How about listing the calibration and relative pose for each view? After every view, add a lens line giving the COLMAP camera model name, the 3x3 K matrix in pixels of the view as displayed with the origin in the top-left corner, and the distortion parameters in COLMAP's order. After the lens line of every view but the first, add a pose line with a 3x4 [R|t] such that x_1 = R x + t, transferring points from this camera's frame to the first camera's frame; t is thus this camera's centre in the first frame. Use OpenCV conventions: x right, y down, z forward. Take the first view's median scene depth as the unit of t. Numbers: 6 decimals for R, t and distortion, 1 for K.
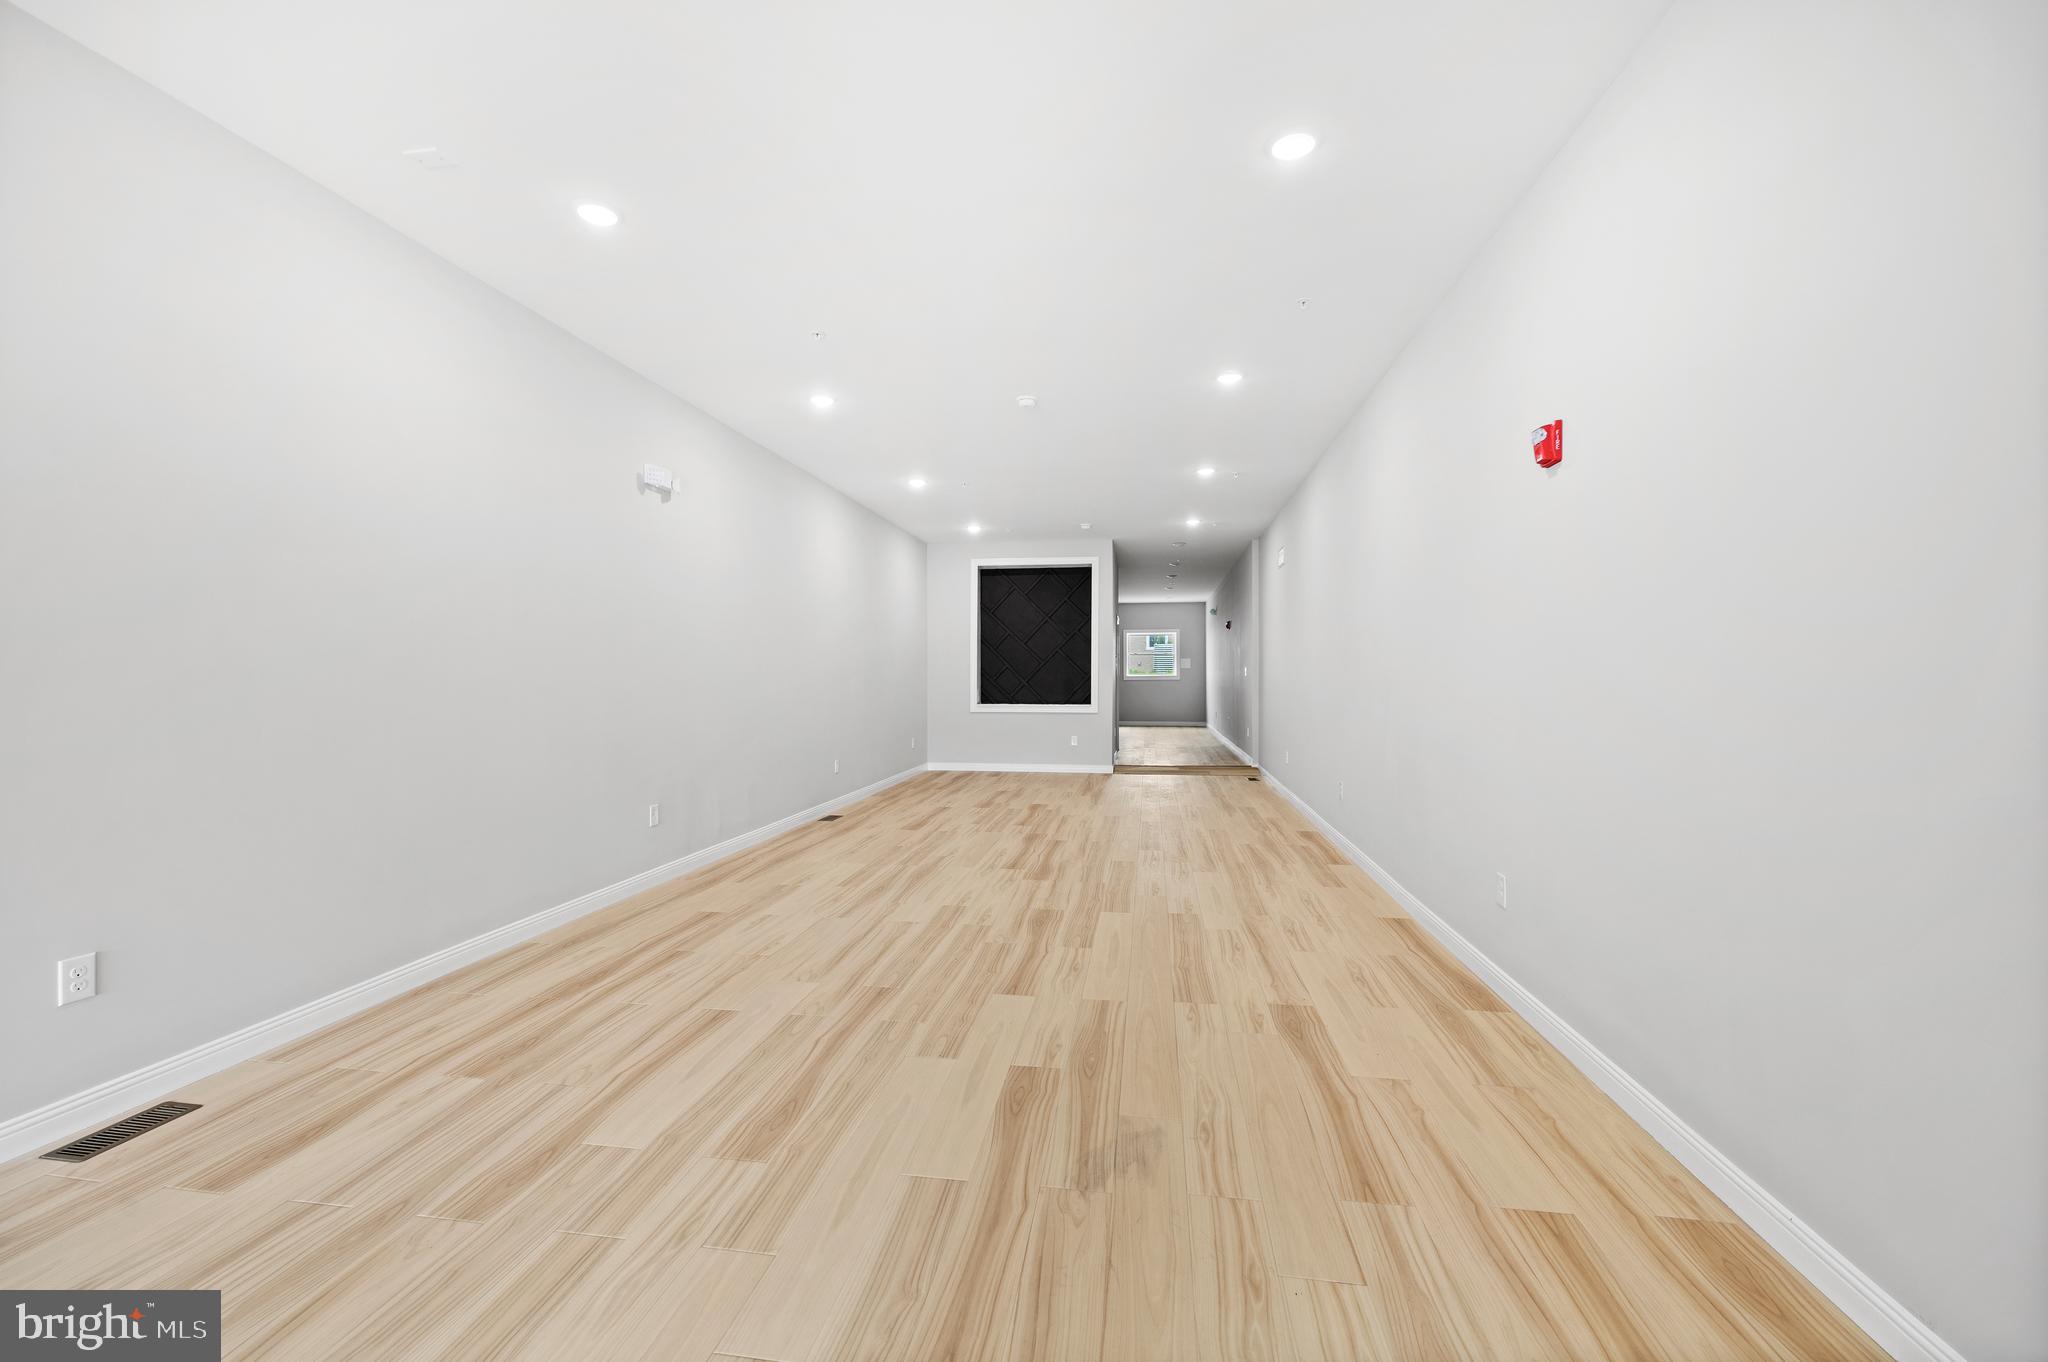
lens RADIAL K [[837.7, 0, 1023.7], [0, 837.7, 673.2], [0, 0, 1]] dist [0.003969, -0.000013]
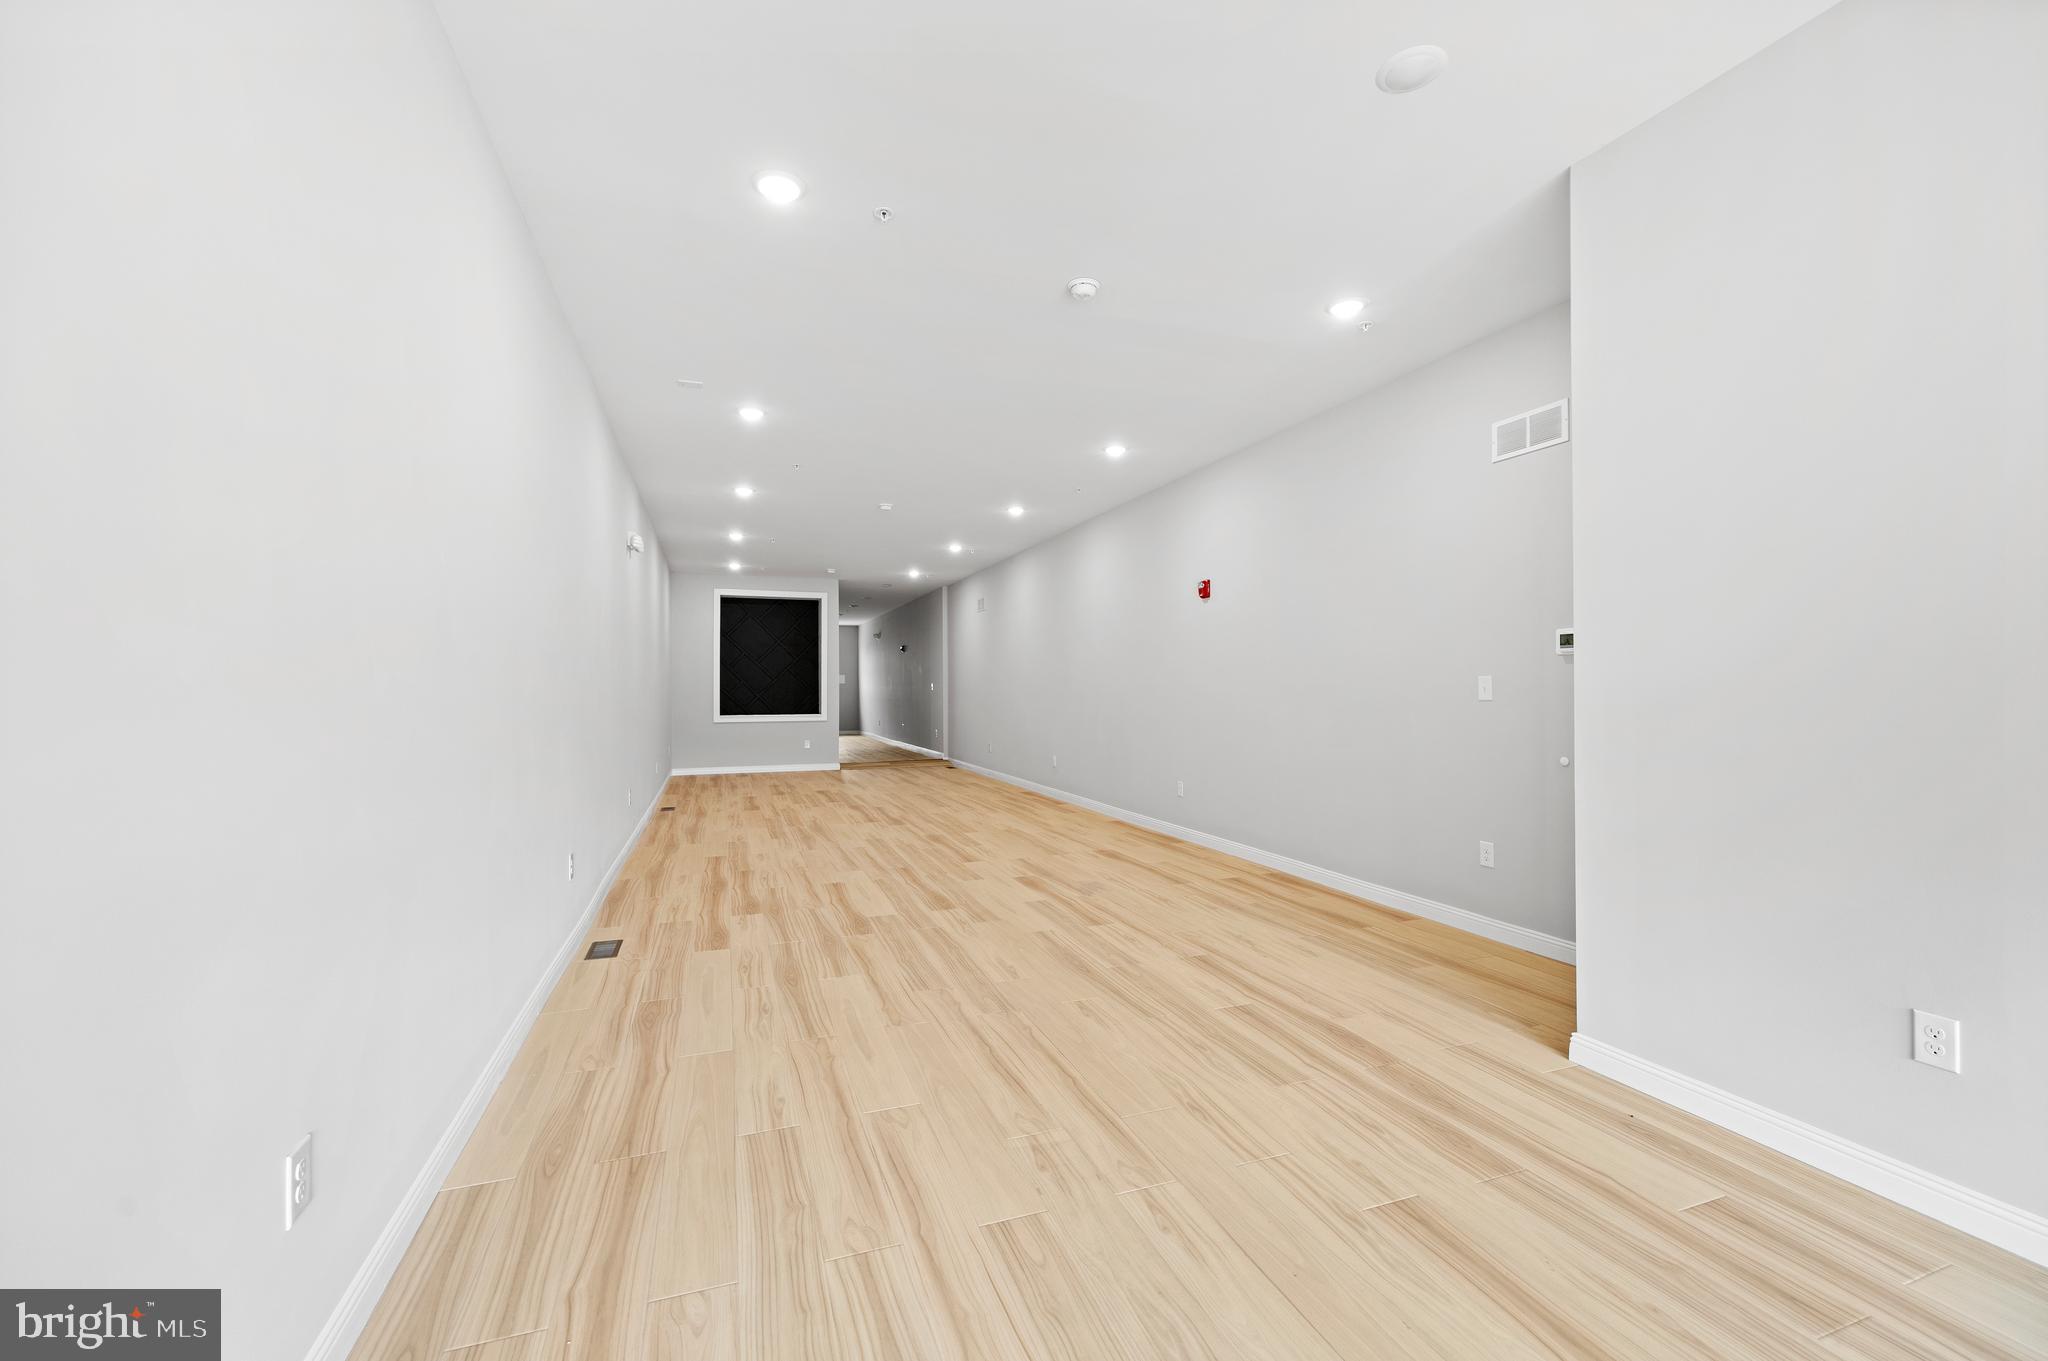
lens RADIAL K [[837.7, 0, 1025.7], [0, 837.7, 686.2], [0, 0, 1]] dist [0.003969, -0.000013]
pose [[0.876791, -0.002008, 0.480868, -0.246730], [0.002416, 0.999997, -0.000231, -0.001826], [-0.480866, 0.001364, 0.876793, -0.211391]]
